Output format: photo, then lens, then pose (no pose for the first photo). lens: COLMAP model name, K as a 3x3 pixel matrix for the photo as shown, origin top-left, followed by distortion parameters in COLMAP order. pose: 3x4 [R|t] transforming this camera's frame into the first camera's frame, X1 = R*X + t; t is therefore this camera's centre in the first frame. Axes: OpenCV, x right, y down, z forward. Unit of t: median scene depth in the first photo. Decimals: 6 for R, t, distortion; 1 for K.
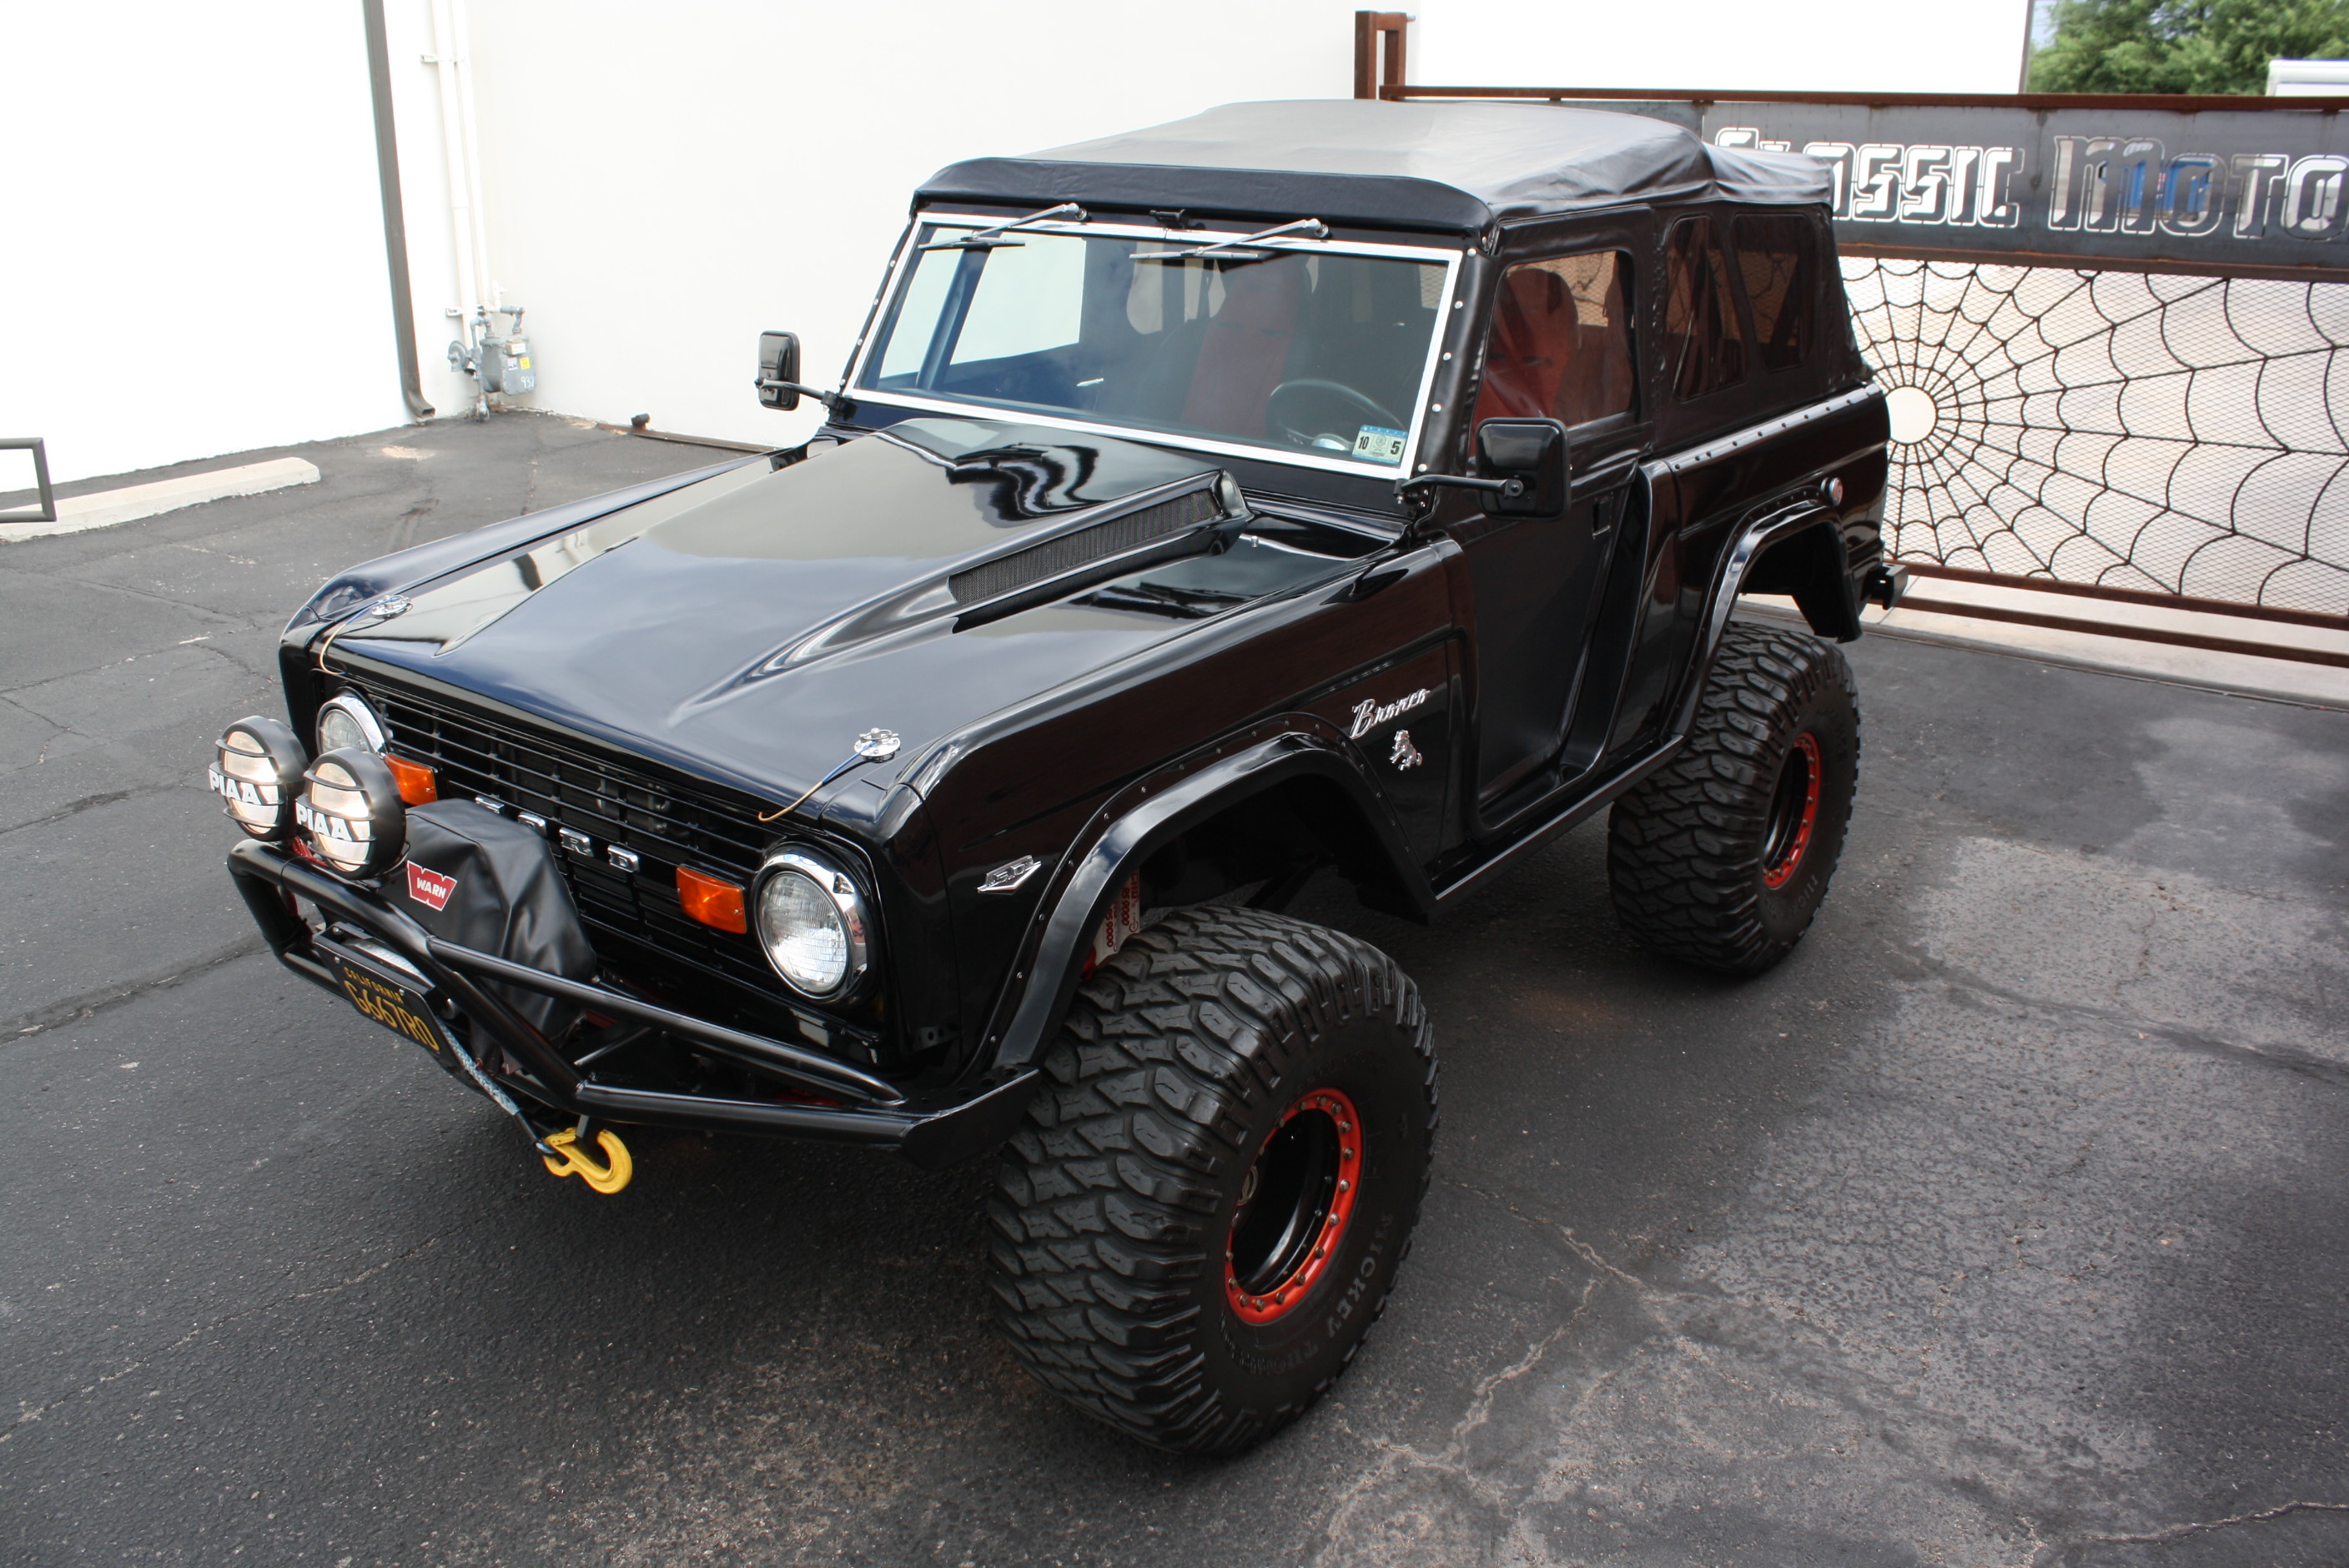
lens RADIAL K [[1966.0, 0, 1197.1], [0, 1966.0, 797.4], [0, 0, 1]] dist [-0.155190, 0.127858]
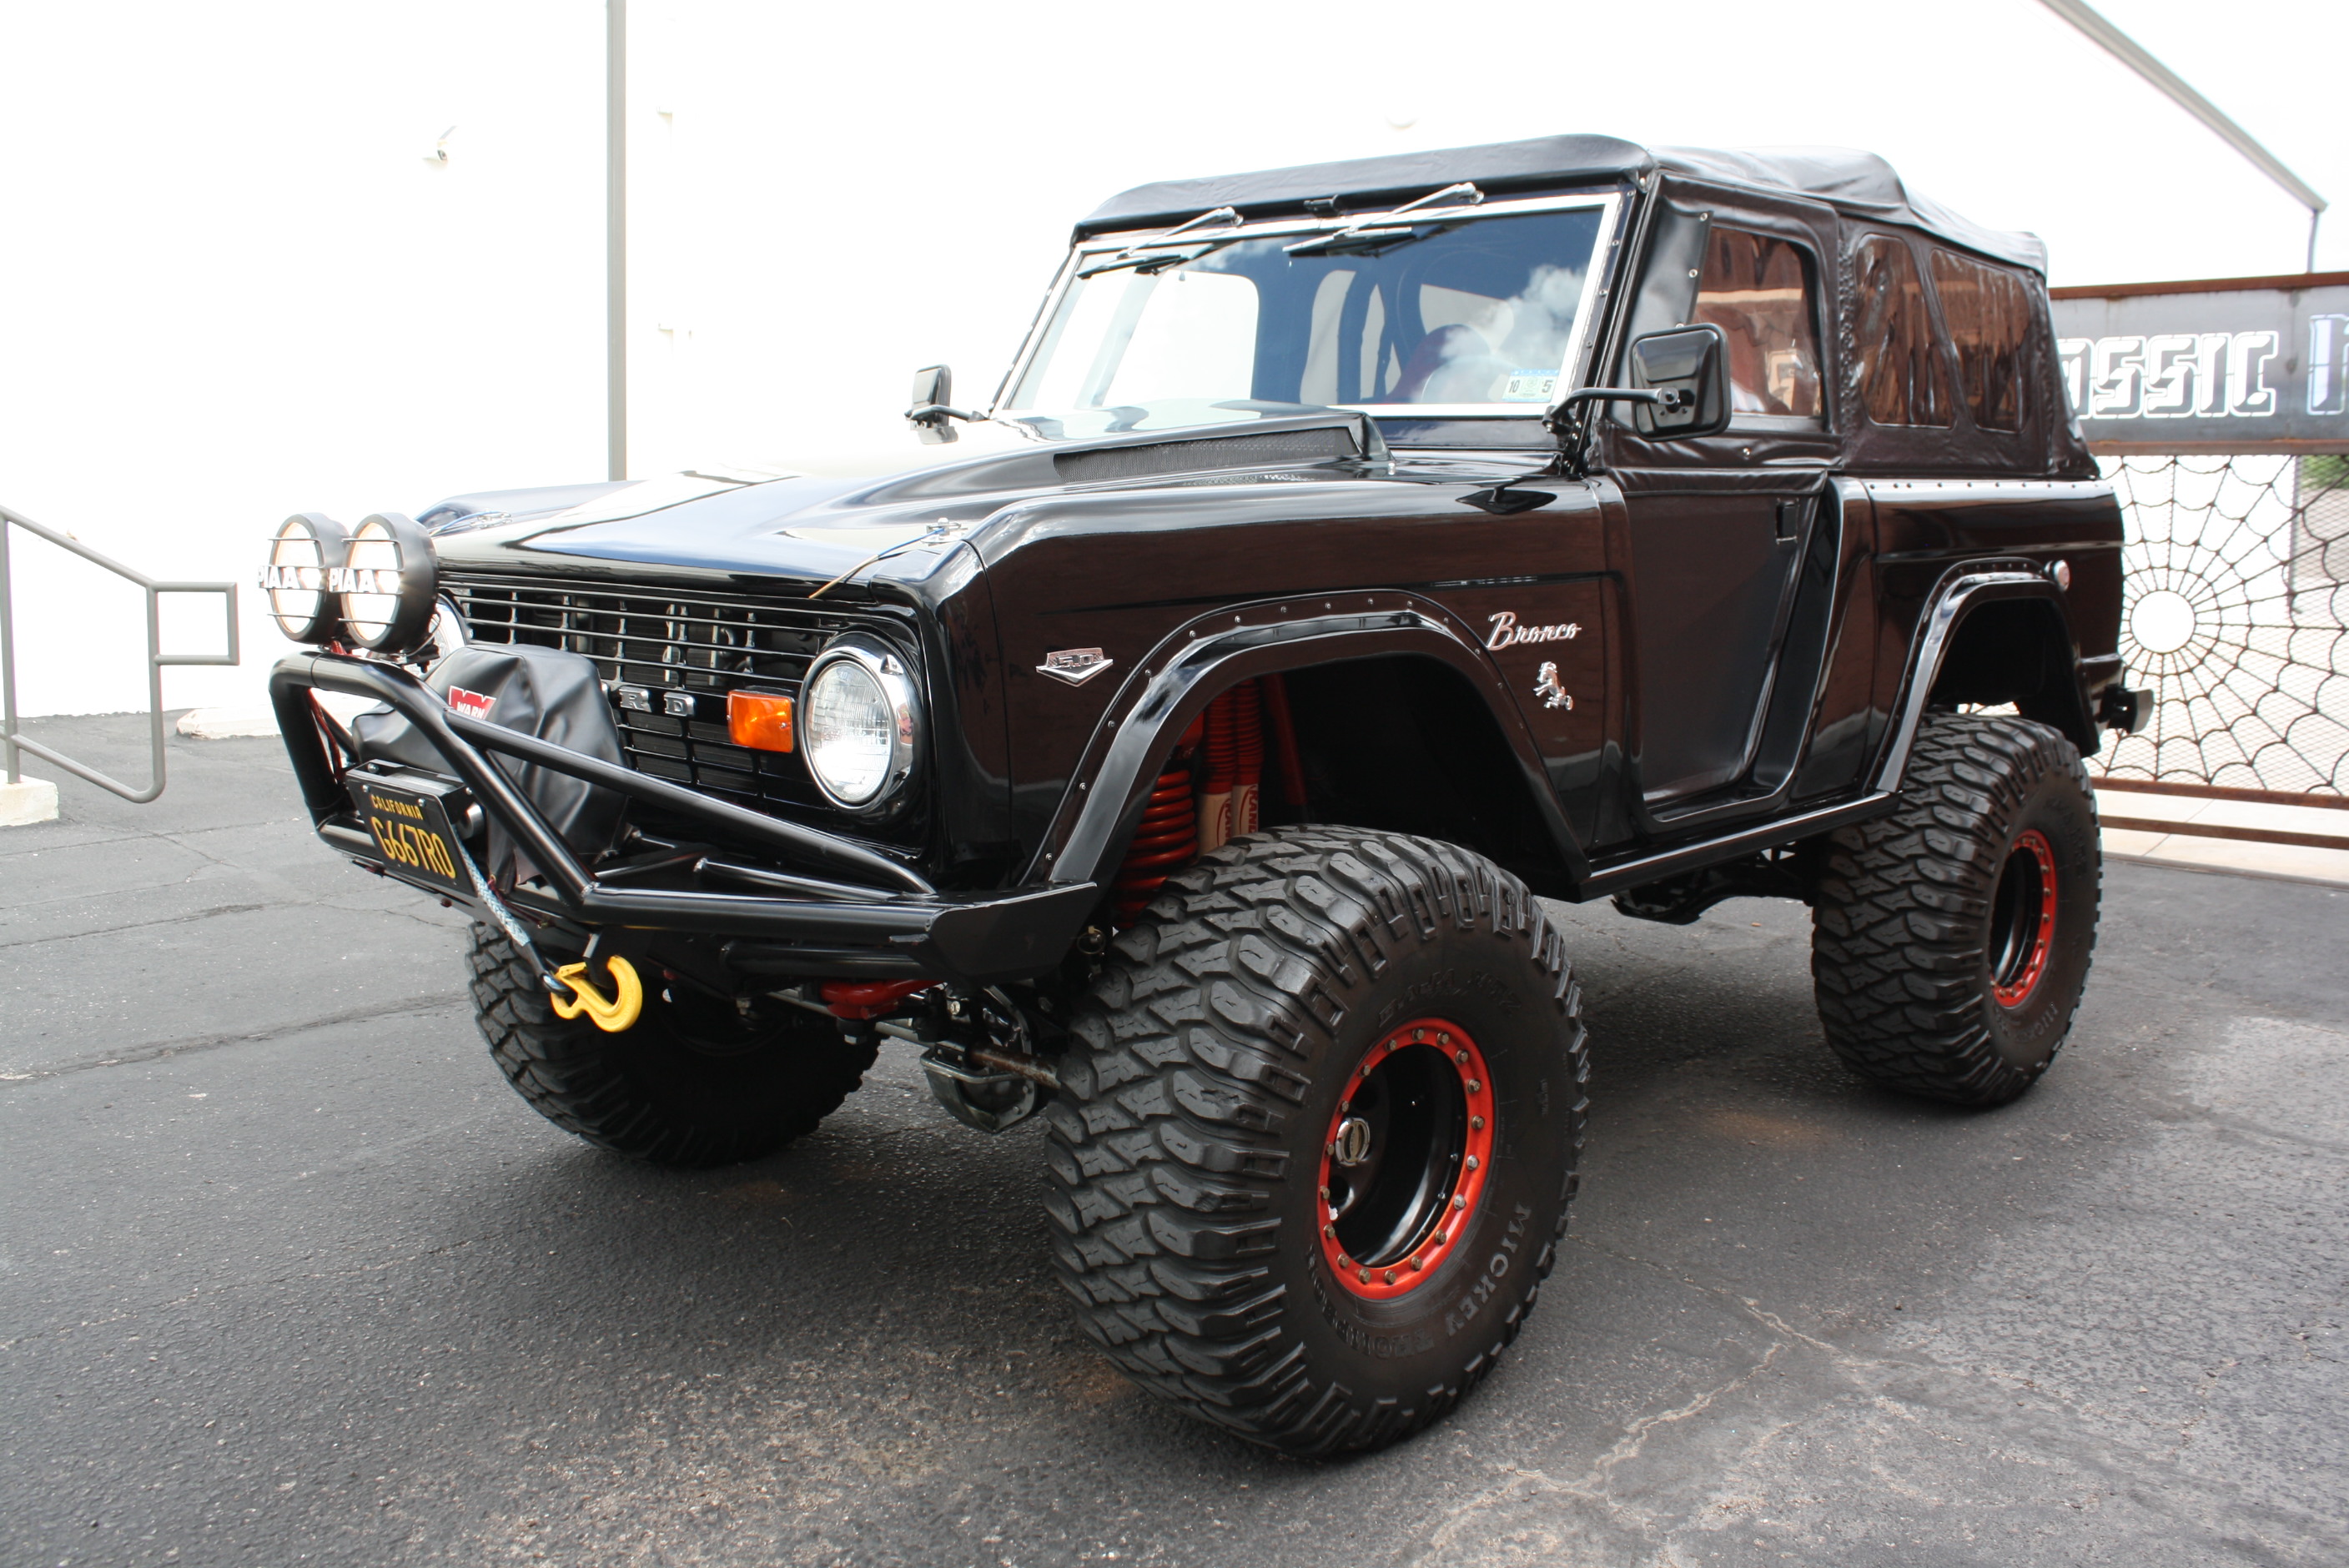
lens RADIAL K [[2051.2, 0, 1213.2], [0, 2051.2, 794.7], [0, 0, 1]] dist [-0.159426, 0.147813]
pose [[0.993398, 0.022793, -0.112431, 0.058968], [-0.045243, 0.978467, -0.201384, 0.225170], [0.105419, 0.205141, 0.973038, 0.082062]]
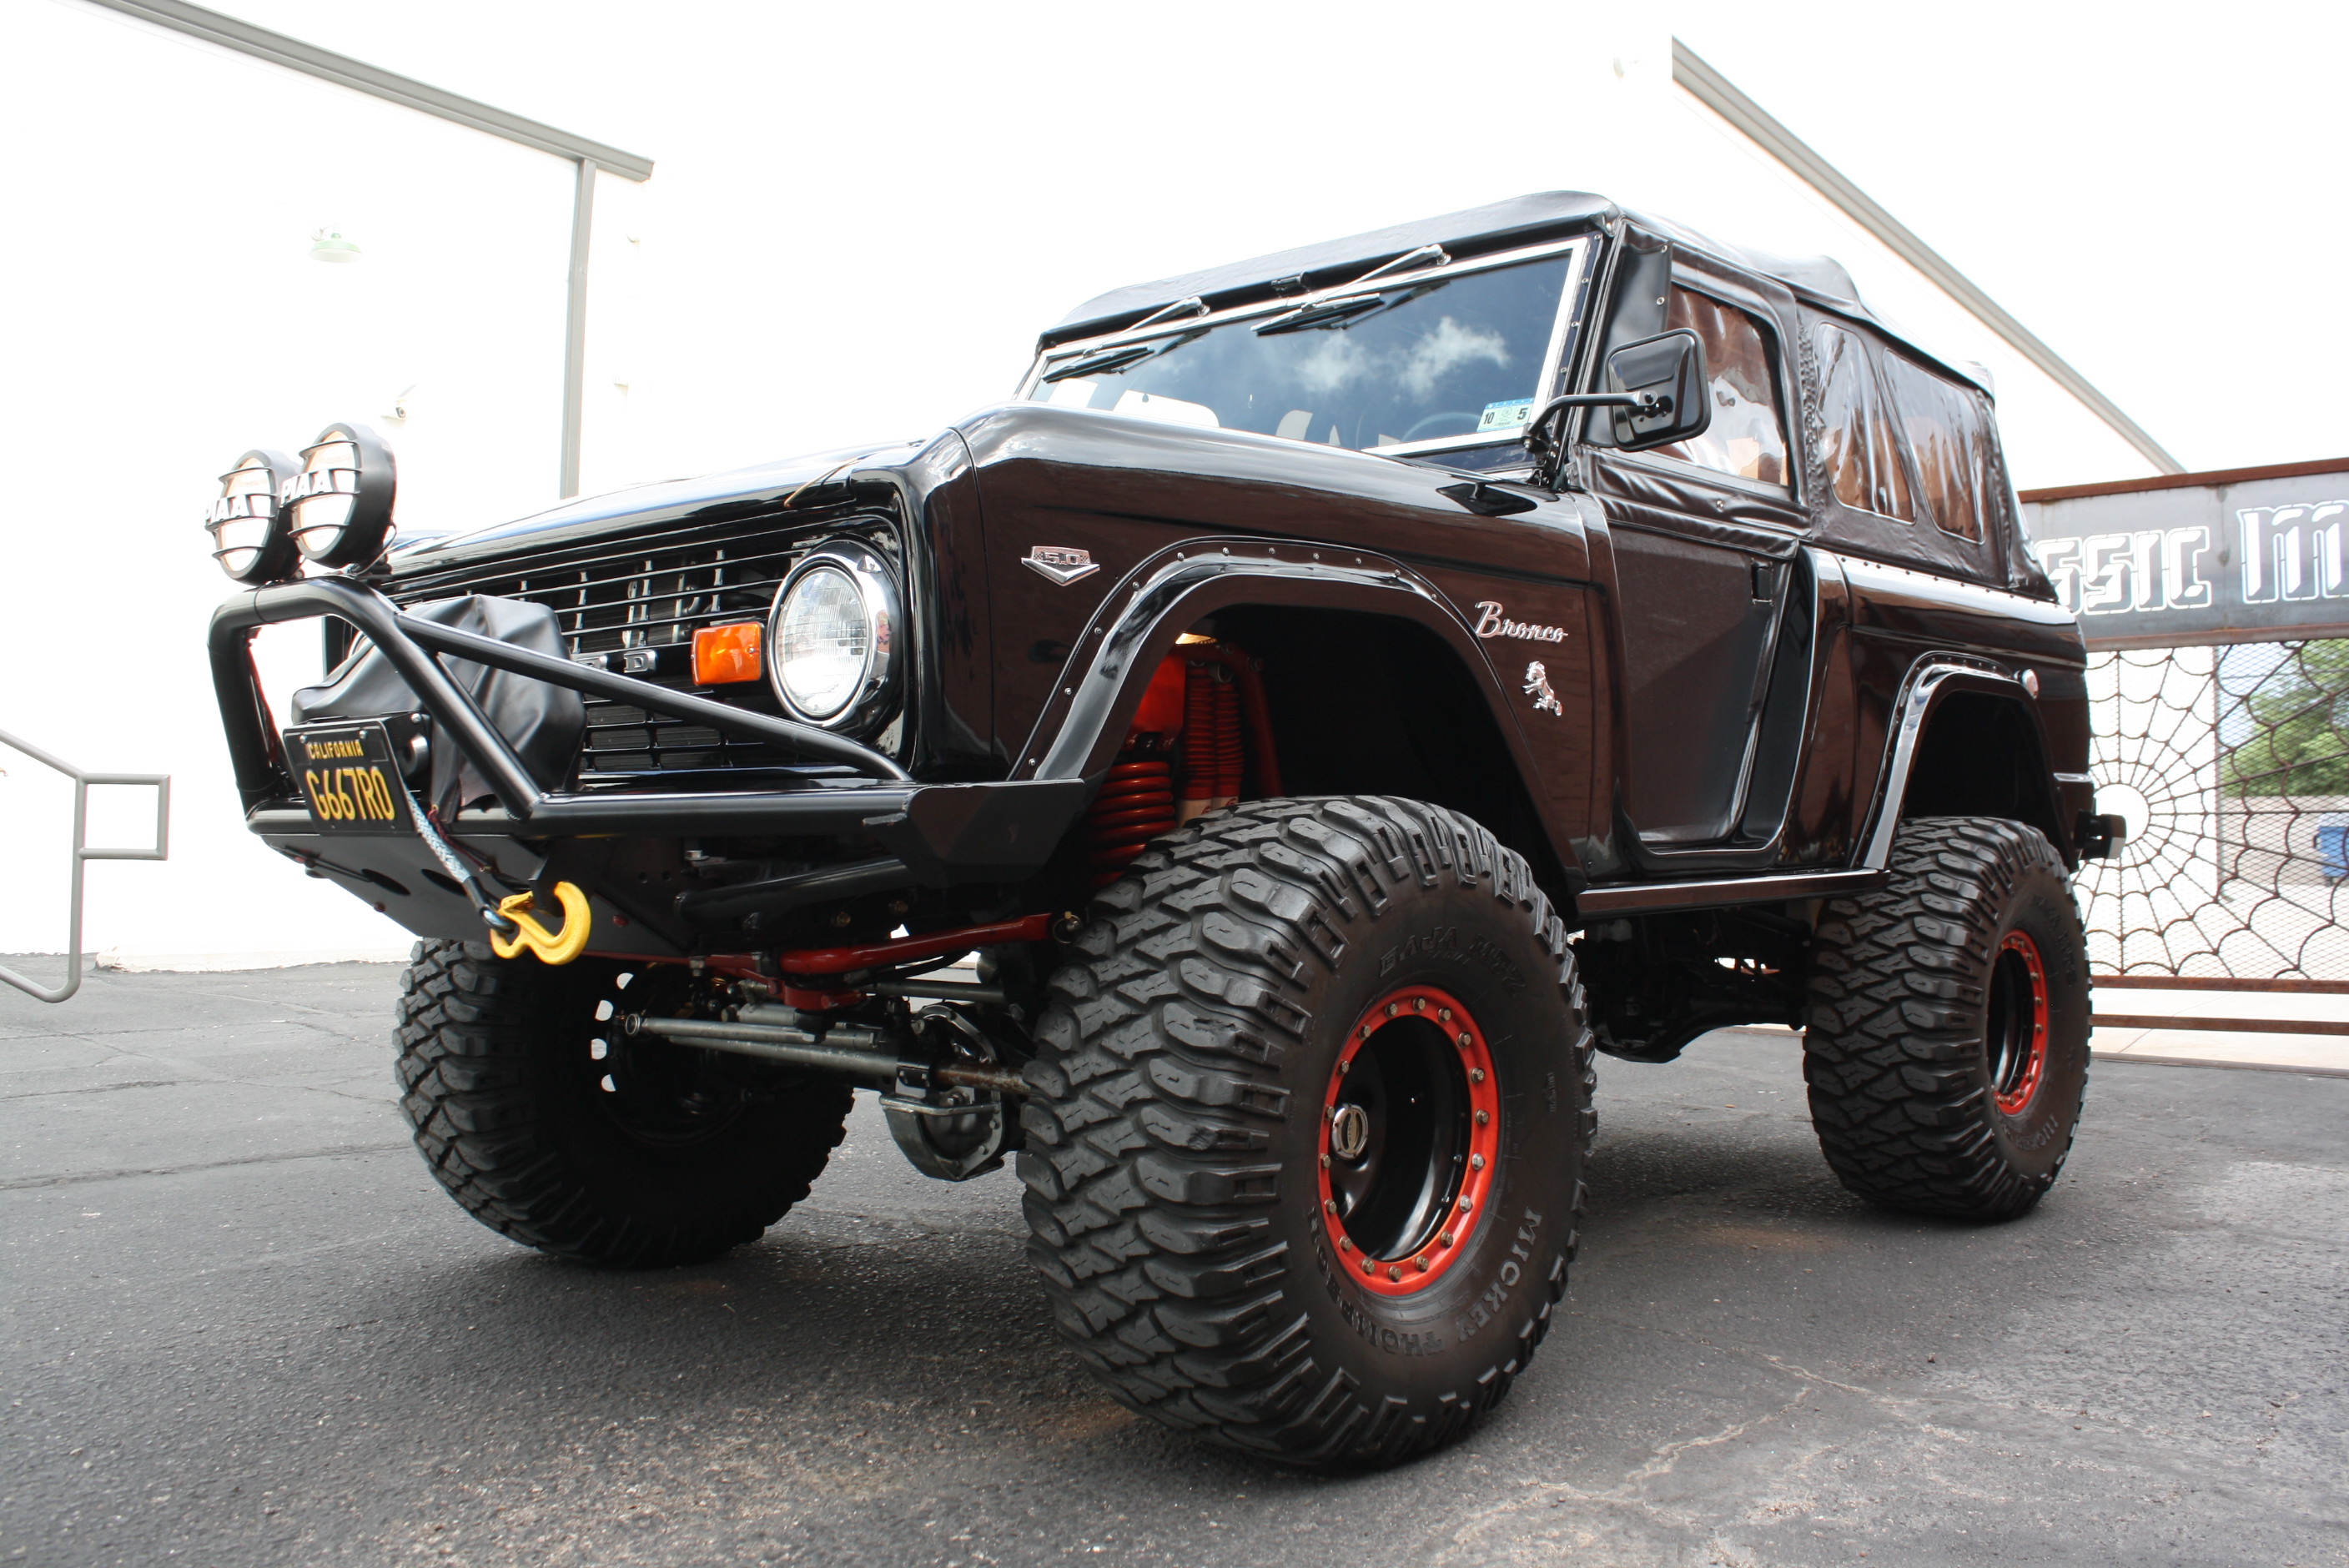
lens RADIAL K [[2051.2, 0, 1213.2], [0, 2051.2, 794.7], [0, 0, 1]] dist [-0.159426, 0.147813]
pose [[0.996527, 0.000403, -0.083272, 0.036698], [-0.030836, 0.930685, -0.364518, 0.364908], [0.077353, 0.365820, 0.927465, 0.162654]]
